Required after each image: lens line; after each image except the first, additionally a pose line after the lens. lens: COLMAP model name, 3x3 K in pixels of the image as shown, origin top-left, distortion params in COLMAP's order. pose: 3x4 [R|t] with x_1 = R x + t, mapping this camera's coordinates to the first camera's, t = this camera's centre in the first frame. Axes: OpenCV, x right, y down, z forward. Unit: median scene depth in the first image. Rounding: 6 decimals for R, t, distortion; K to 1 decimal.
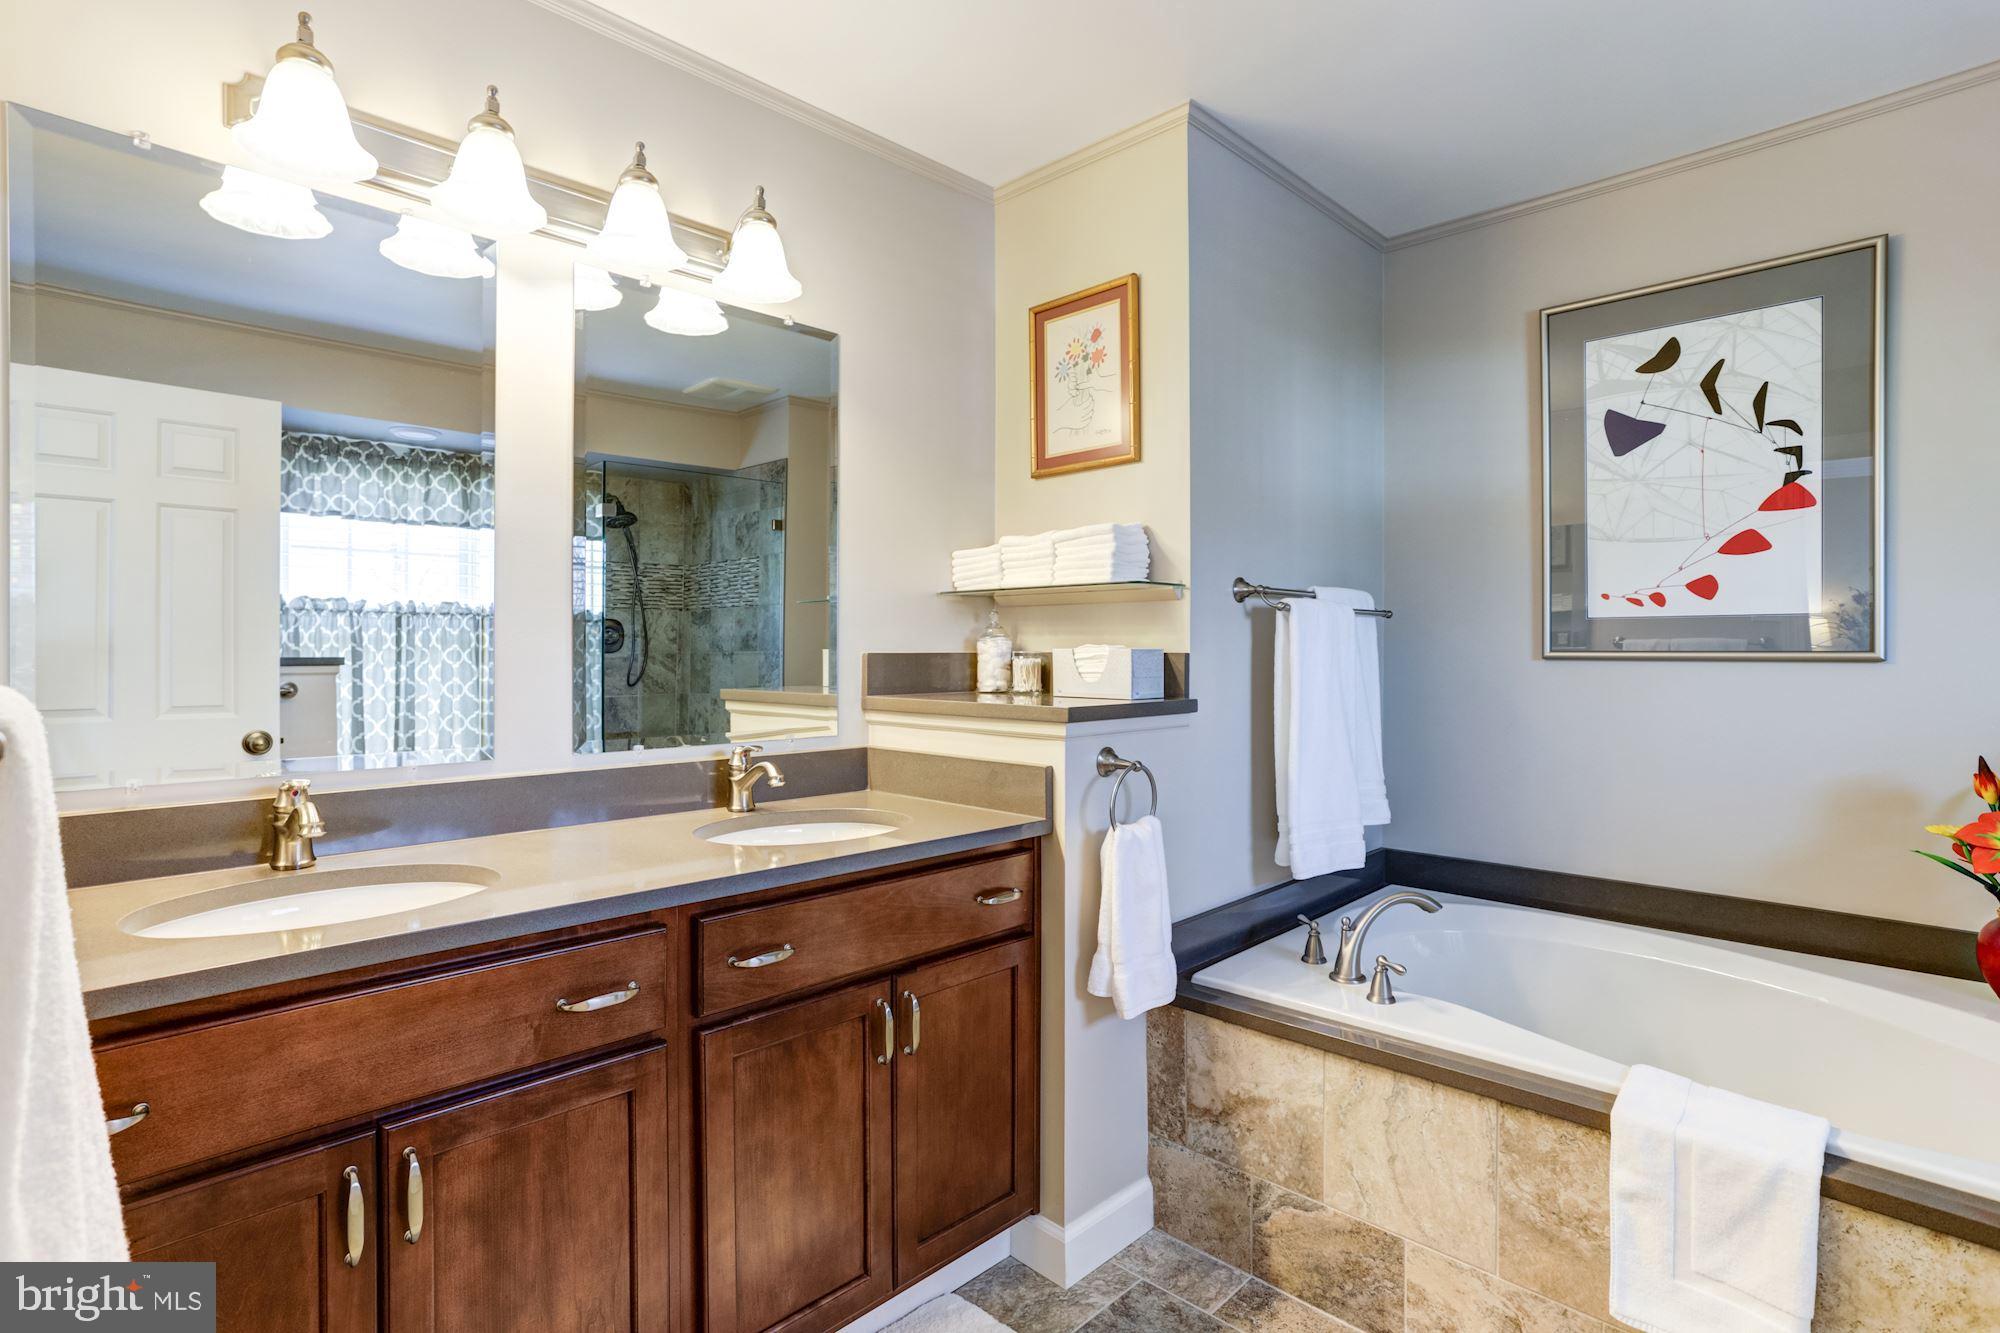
lens RADIAL K [[991.4, 0, 993.5], [0, 991.4, 656.7], [0, 0, 1]] dist [-0.015621, 0.004094]
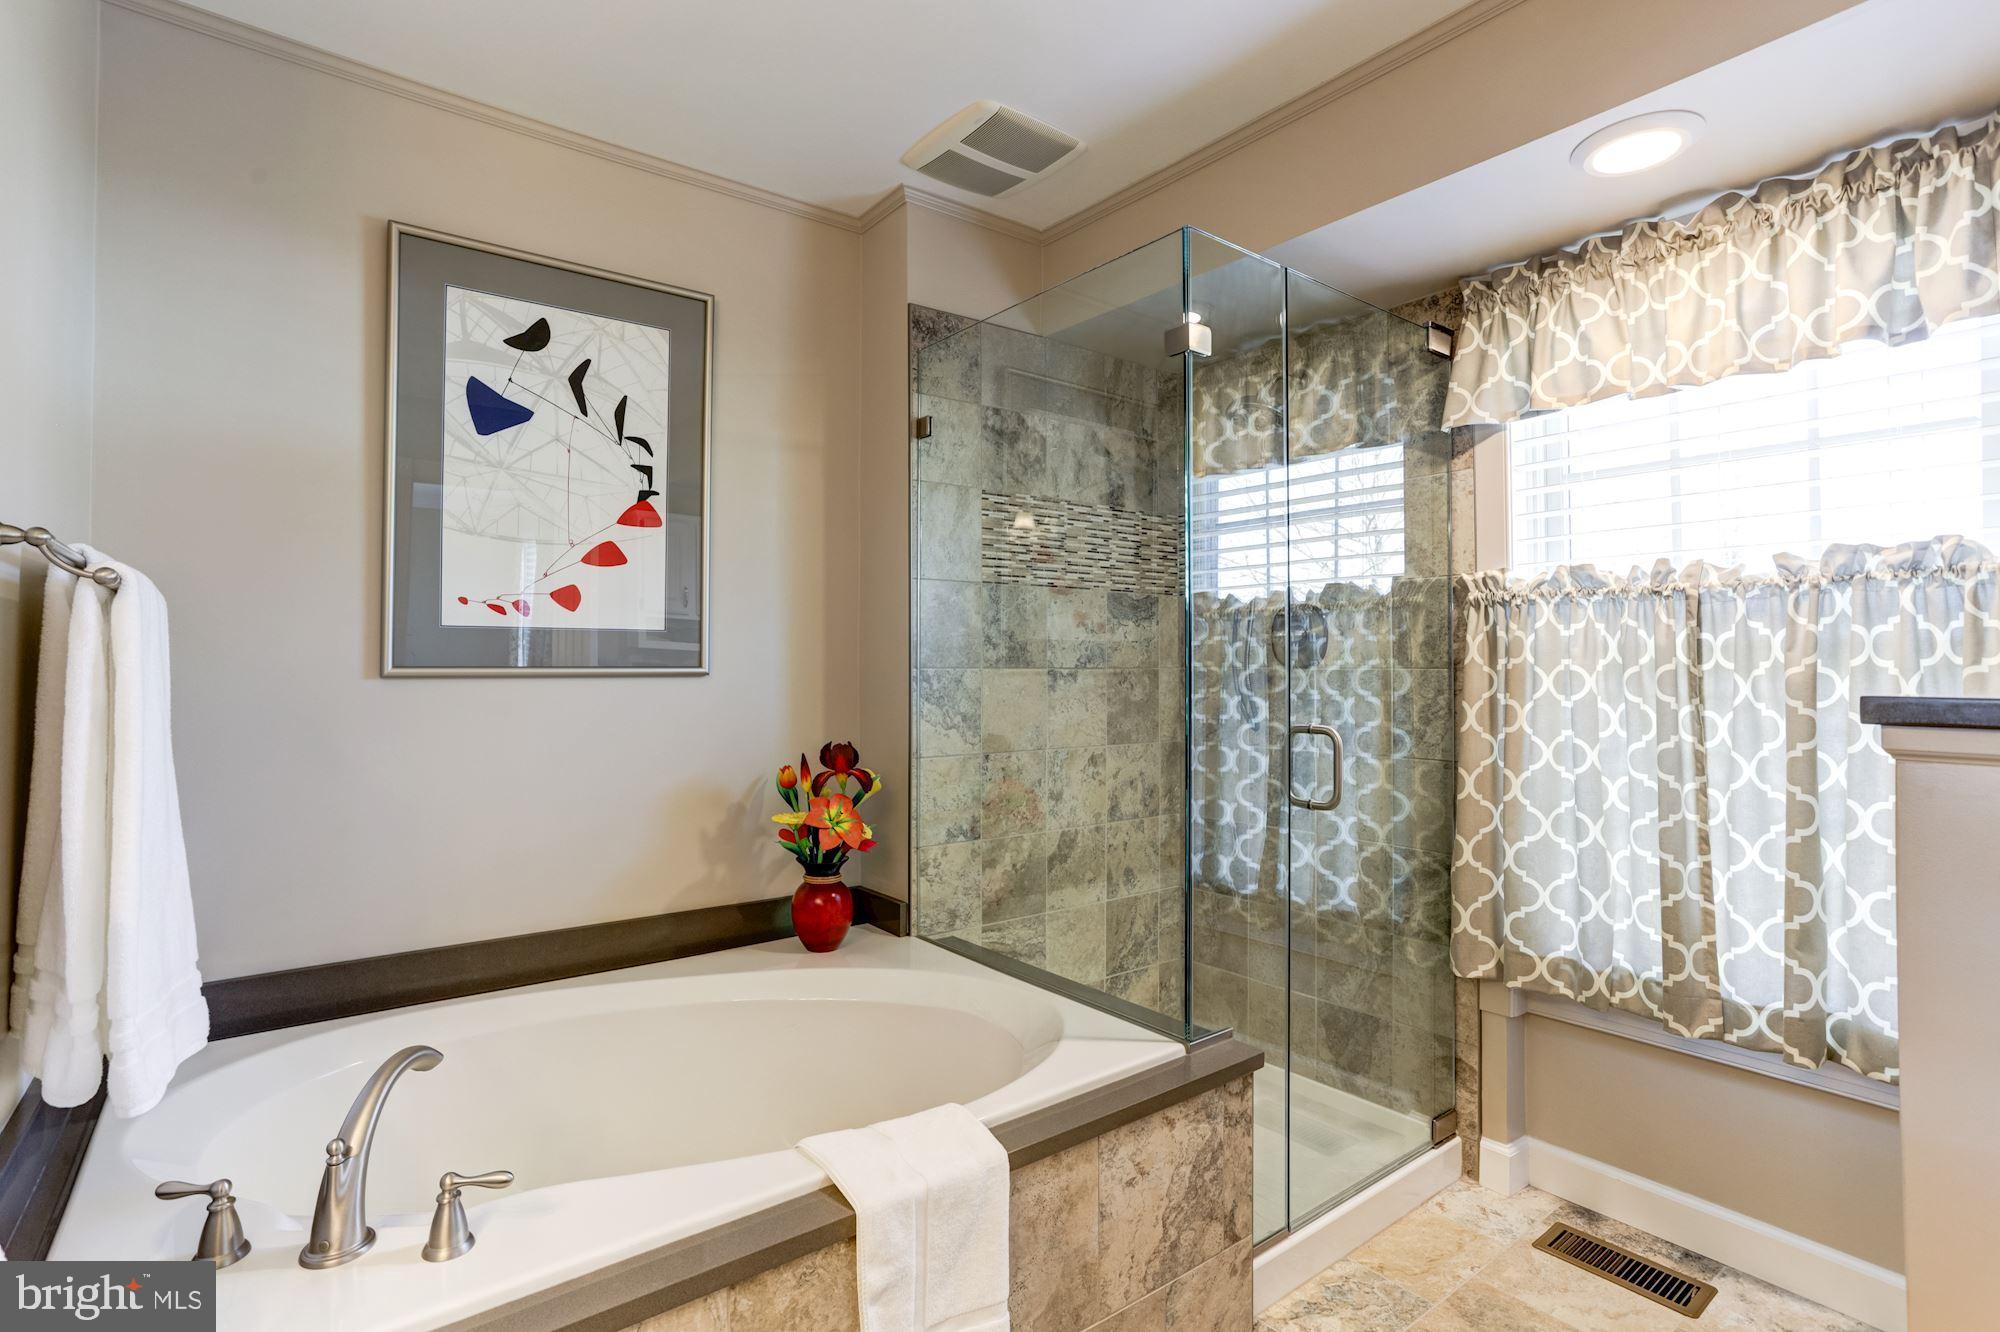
lens RADIAL K [[971.7, 0, 973.4], [0, 971.7, 639.8], [0, 0, 1]] dist [-0.017895, 0.005764]
pose [[0.141441, 0.019155, 0.989761, -0.125425], [0.009975, 0.999734, -0.020774, -0.007841], [-0.989896, 0.012811, 0.141212, 0.493517]]
